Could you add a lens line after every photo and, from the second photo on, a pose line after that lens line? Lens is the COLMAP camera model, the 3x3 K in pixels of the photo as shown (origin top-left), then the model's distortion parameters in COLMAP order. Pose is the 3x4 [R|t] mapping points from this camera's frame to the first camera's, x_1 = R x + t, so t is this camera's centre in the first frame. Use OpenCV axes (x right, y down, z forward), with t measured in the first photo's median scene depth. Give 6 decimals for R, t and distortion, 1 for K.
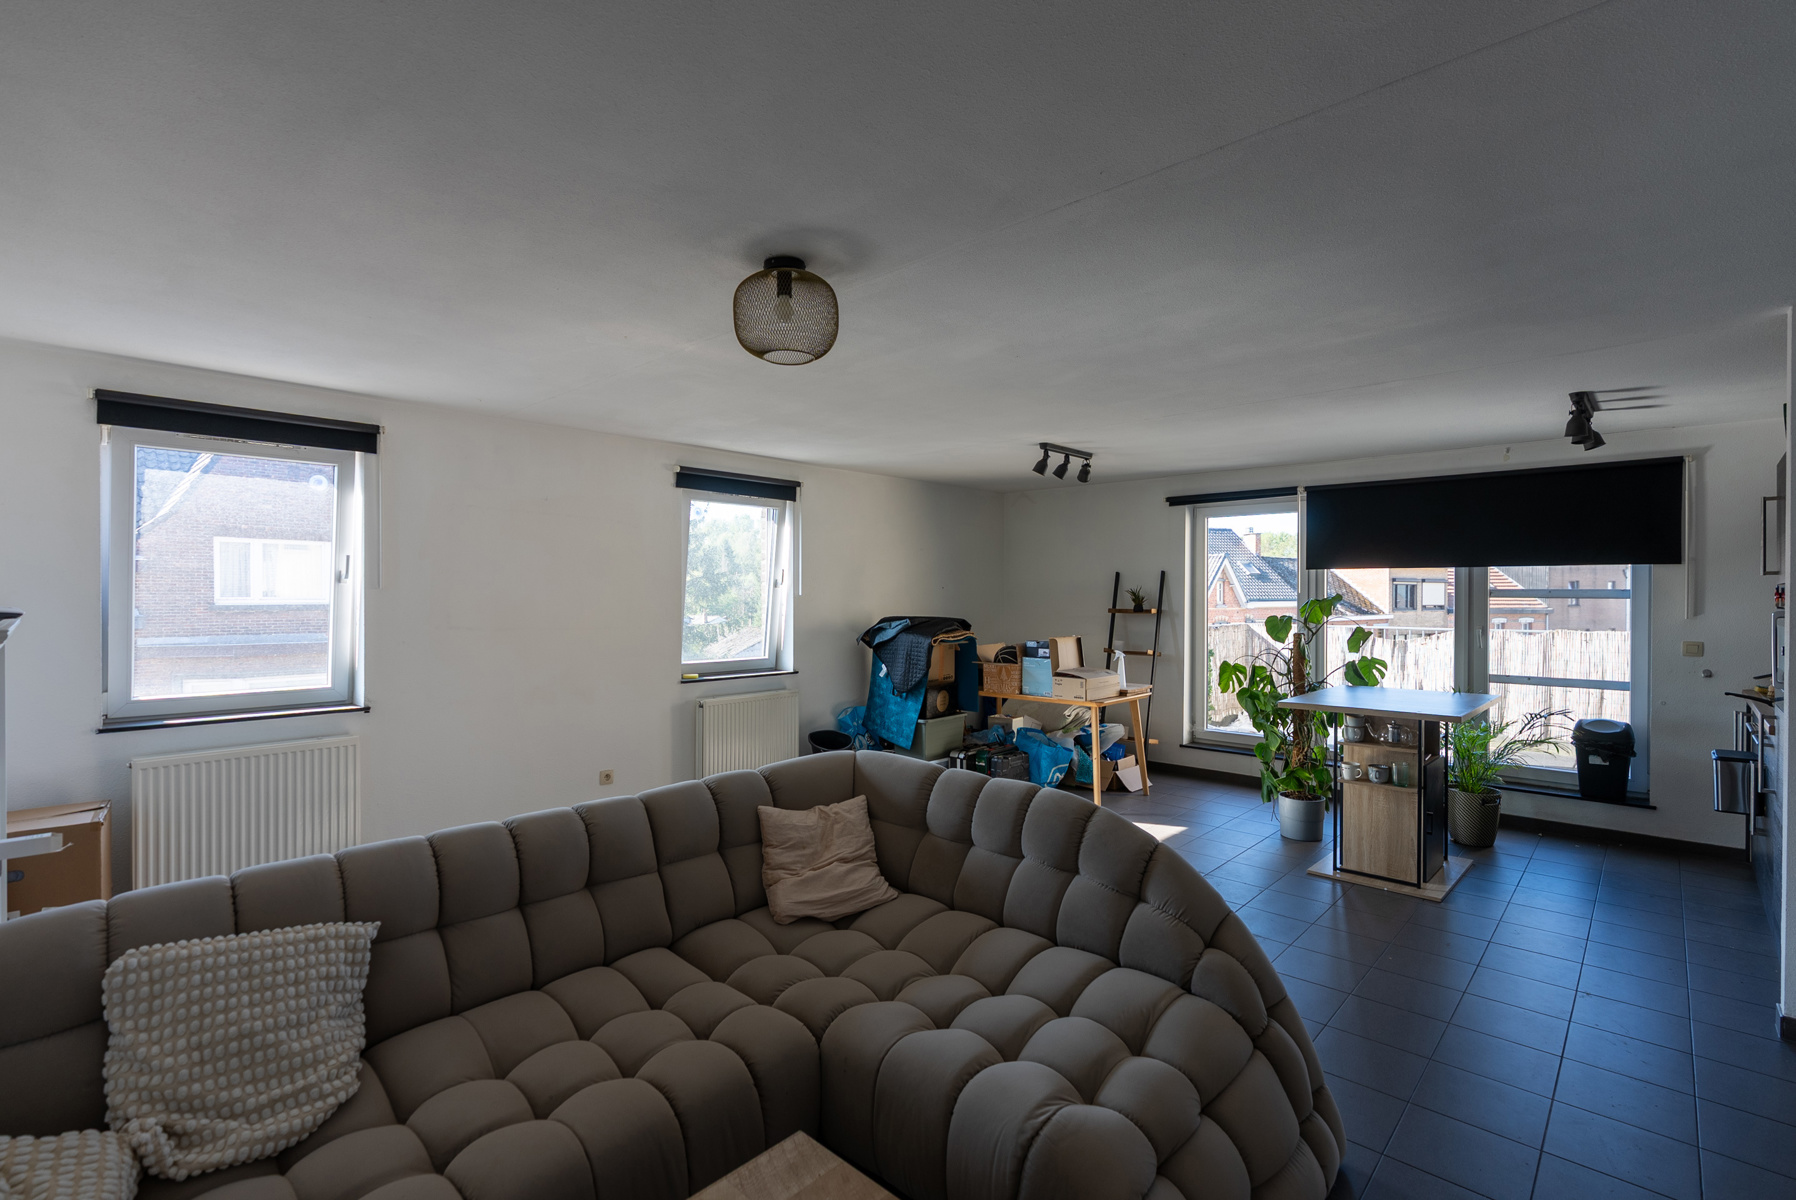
lens RADIAL K [[822.4, 0, 893.0], [0, 822.4, 597.2], [0, 0, 1]] dist [-0.002101, 0.000718]
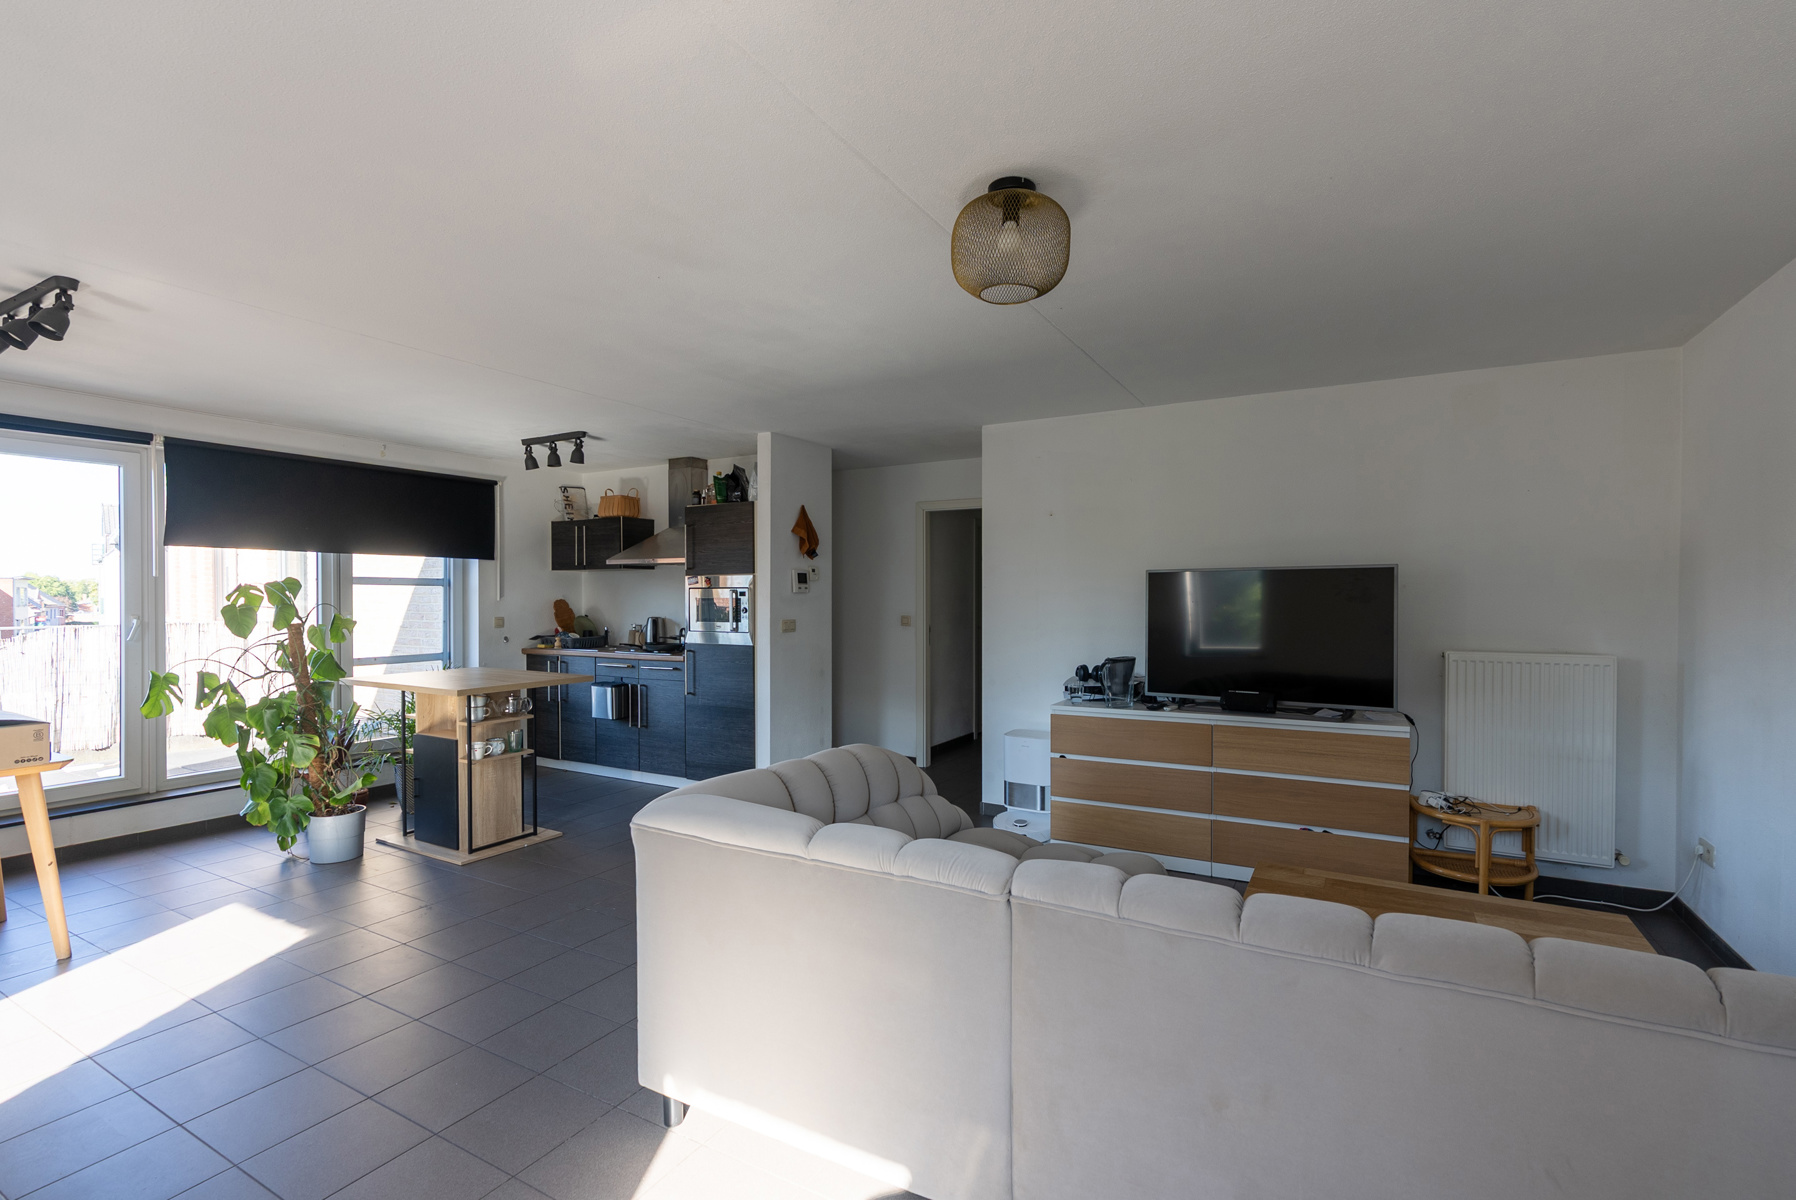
lens RADIAL K [[822.4, 0, 899.6], [0, 822.4, 603.5], [0, 0, 1]] dist [-0.002101, 0.000718]
pose [[-0.216319, -0.012138, 0.976247, -0.428148], [0.005536, 0.999891, 0.013658, 0.014237], [-0.976307, 0.008359, -0.216228, 0.552897]]
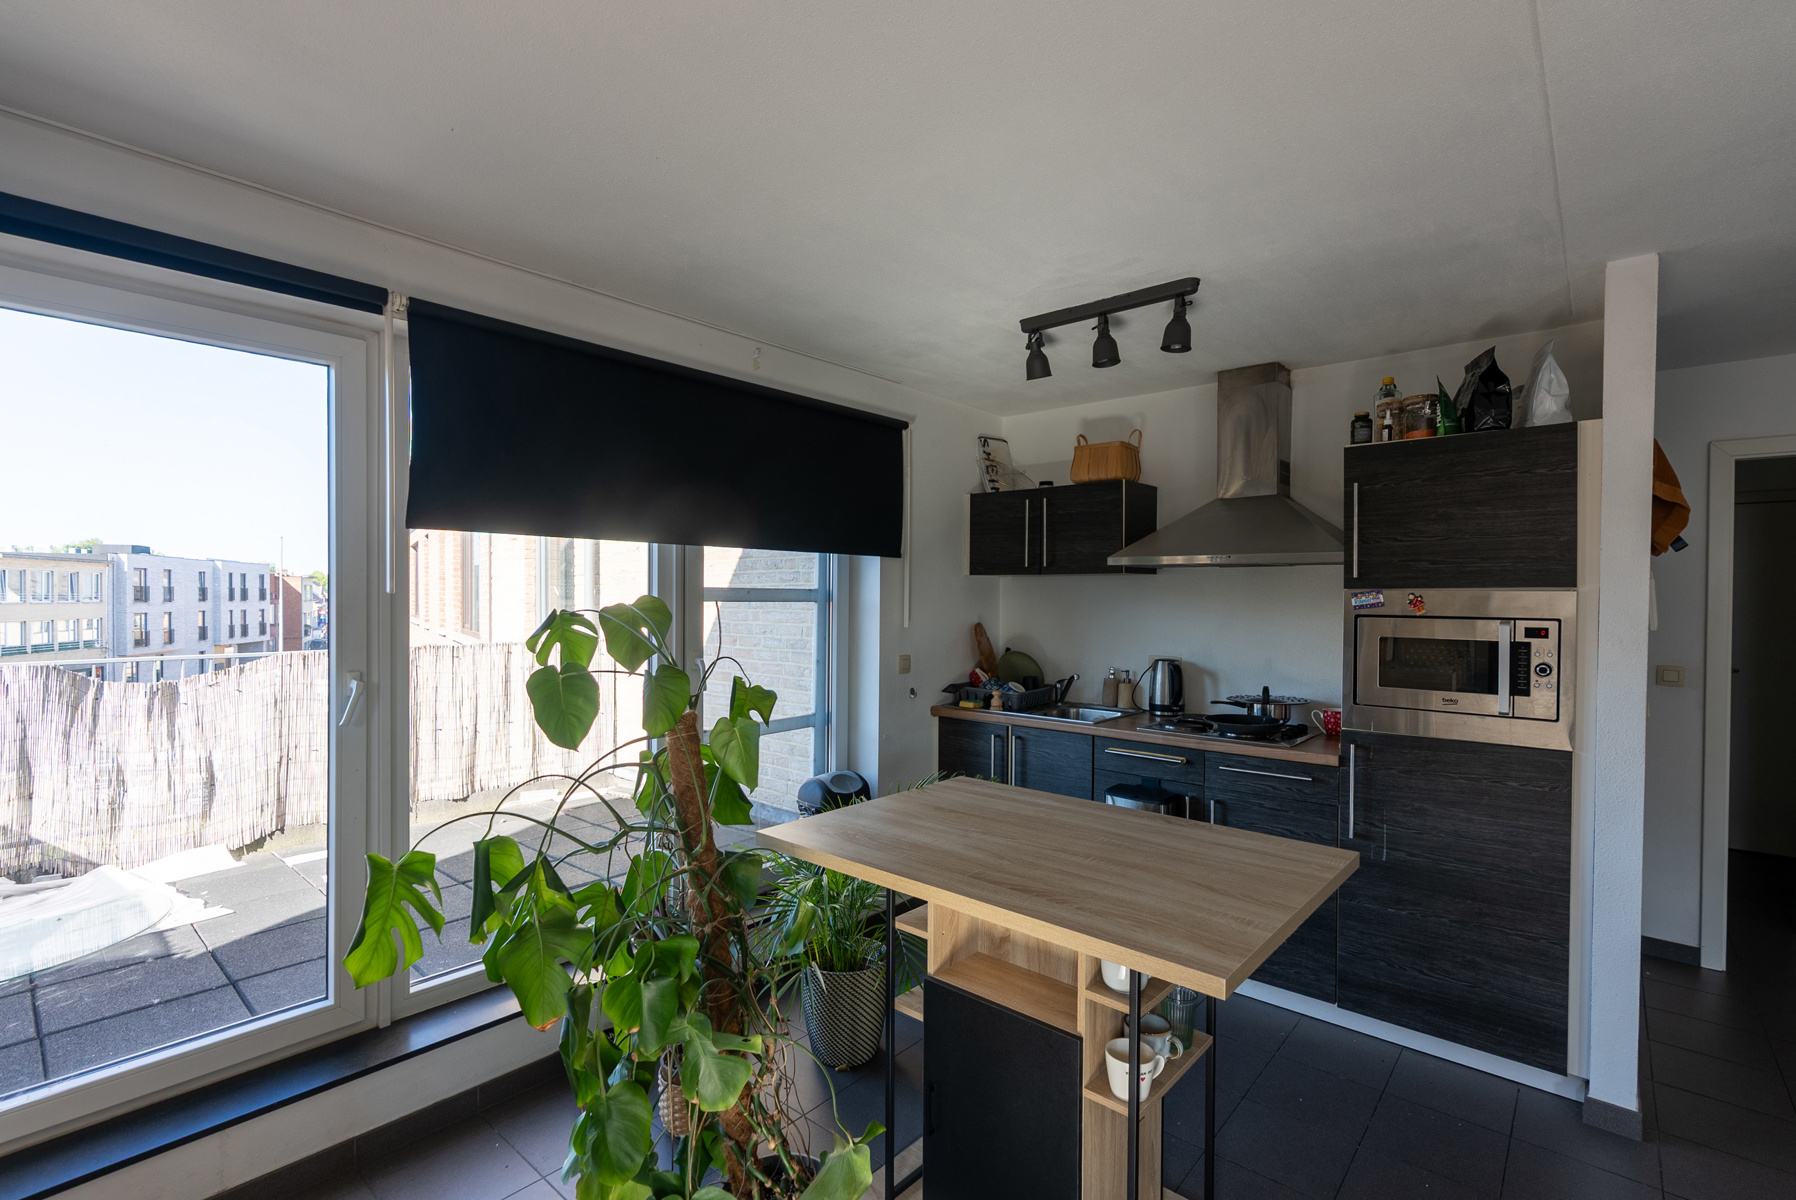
lens RADIAL K [[822.4, 0, 903.6], [0, 822.4, 605.9], [0, 0, 1]] dist [-0.002101, 0.000718]
pose [[-0.022613, -0.016875, 0.999602, 0.148944], [-0.000345, 0.999858, 0.016871, -0.006520], [-0.999744, 0.000036, -0.022615, 0.872042]]
